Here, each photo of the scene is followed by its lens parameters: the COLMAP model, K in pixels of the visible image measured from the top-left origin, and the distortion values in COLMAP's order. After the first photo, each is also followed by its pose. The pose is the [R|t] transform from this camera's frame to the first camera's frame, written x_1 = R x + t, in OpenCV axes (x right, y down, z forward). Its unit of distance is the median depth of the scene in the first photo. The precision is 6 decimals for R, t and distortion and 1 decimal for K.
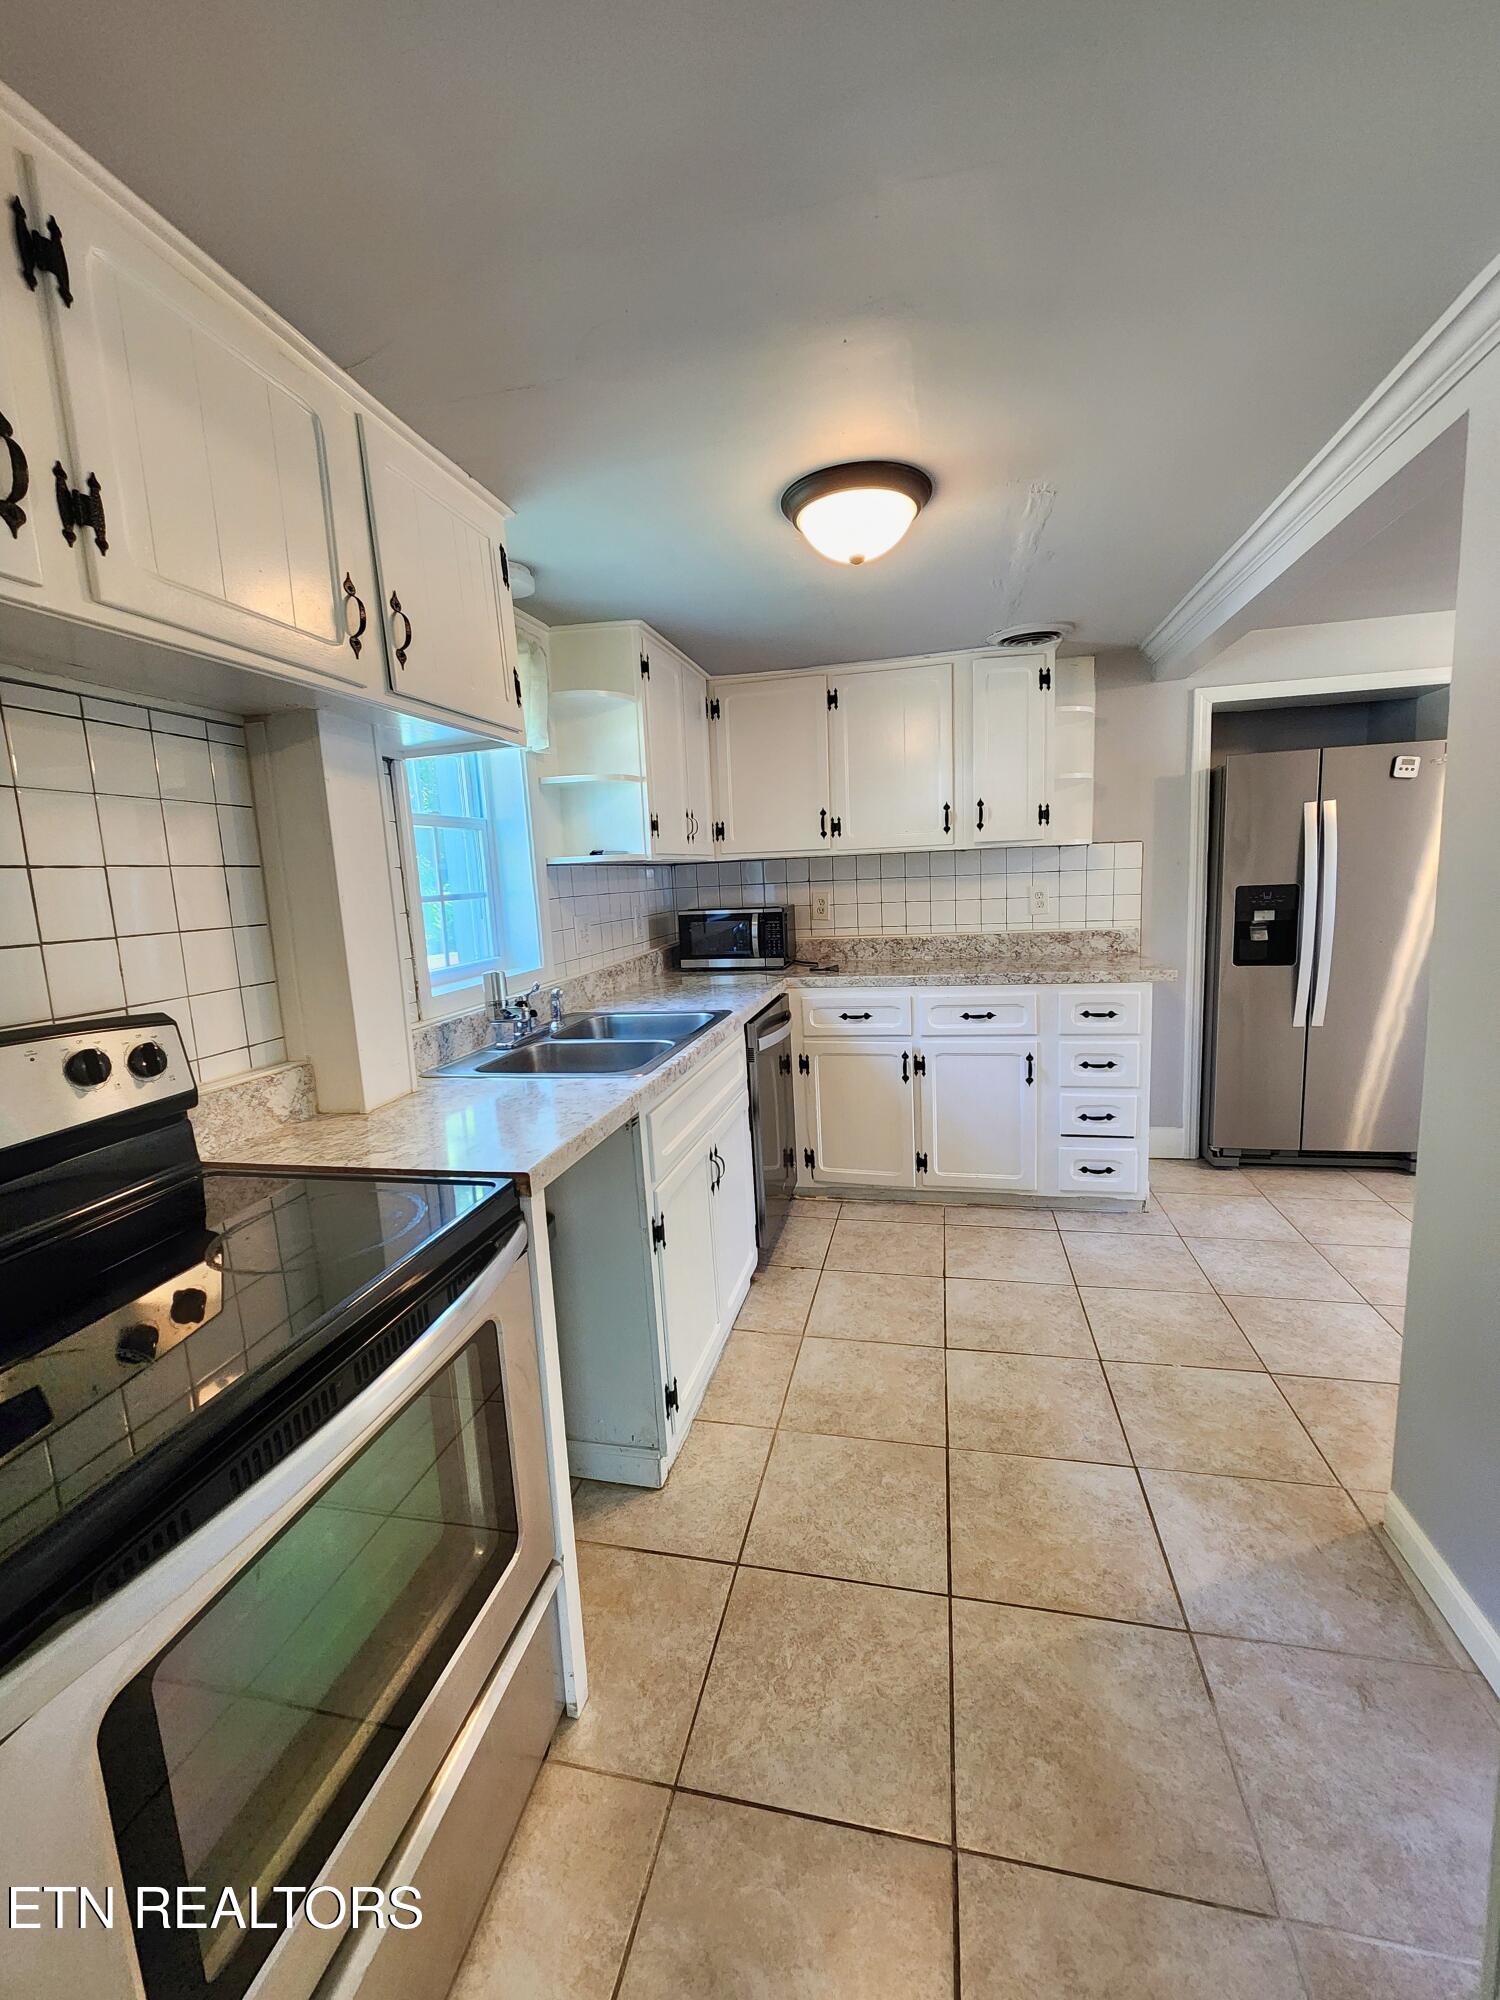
lens RADIAL K [[824.0, 0, 742.6], [0, 824.0, 996.6], [0, 0, 1]] dist [-0.000204, 0.000992]
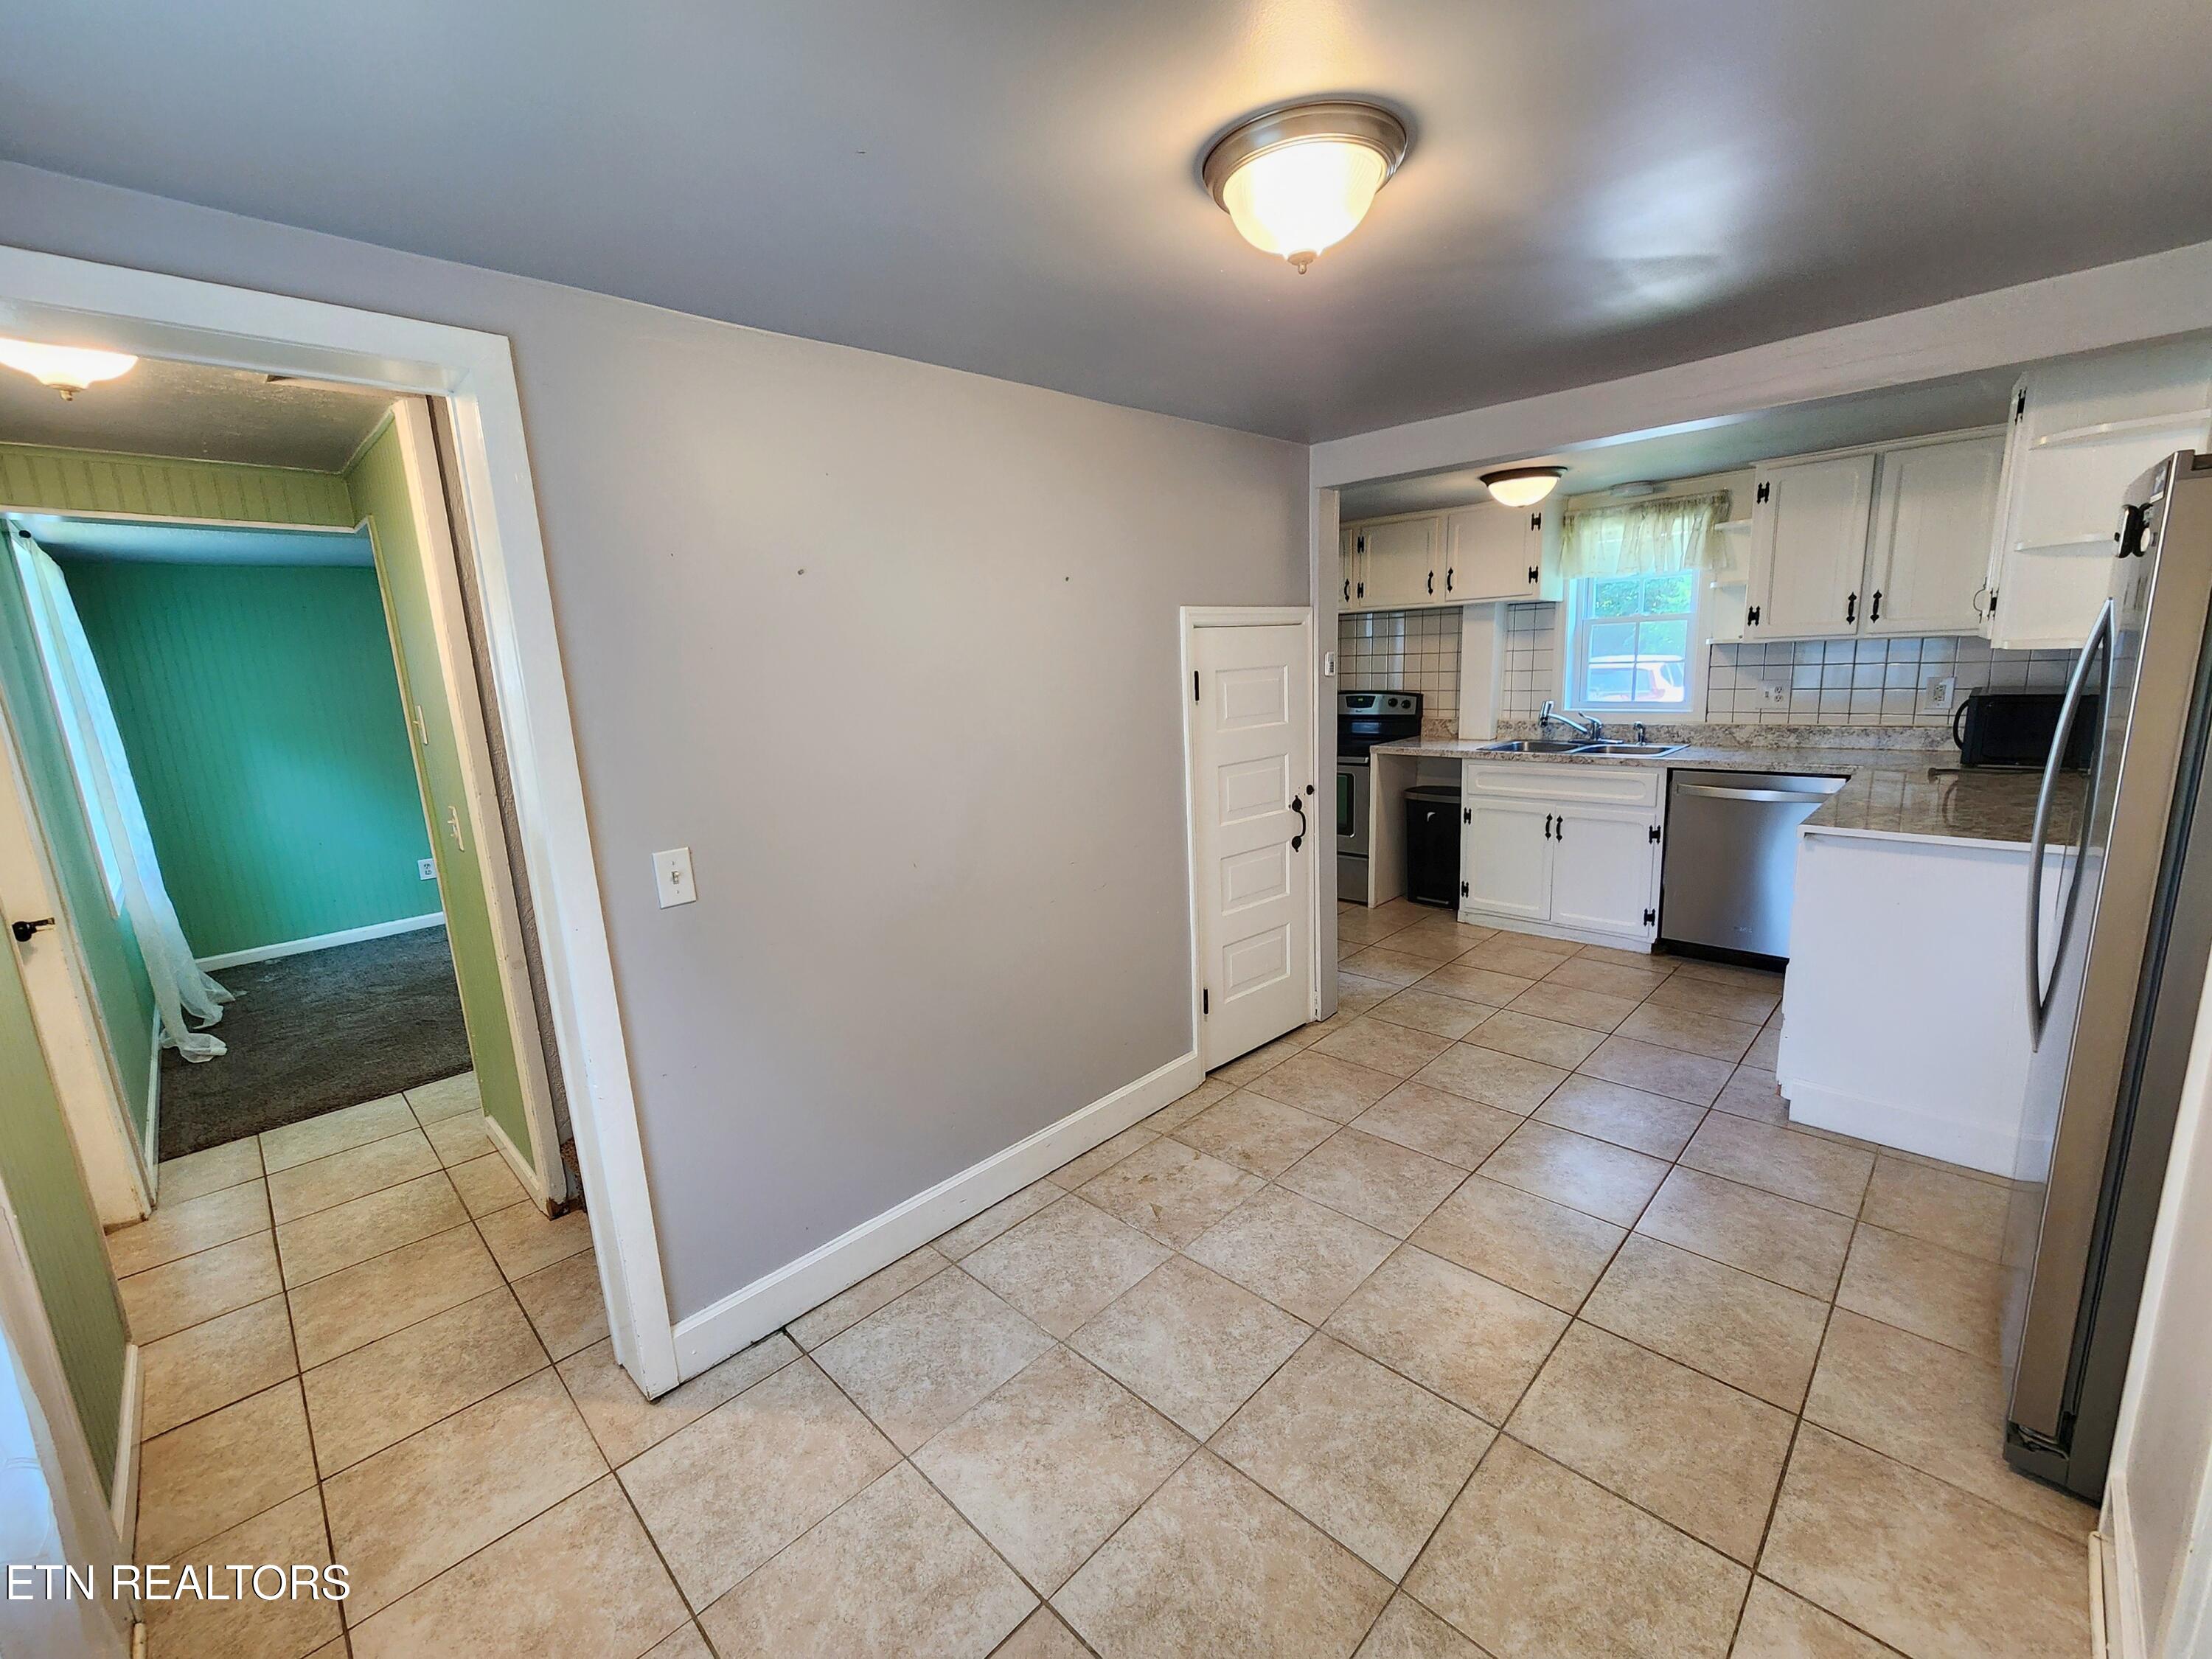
lens RADIAL K [[911.4, 0, 1109.8], [0, 911.4, 829.0], [0, 0, 1]] dist [-0.000204, 0.000992]
pose [[-0.528052, 0.228956, -0.817765, 2.170513], [-0.050820, 0.952724, 0.299558, -0.341789], [0.847690, 0.199741, -0.491453, 1.188509]]
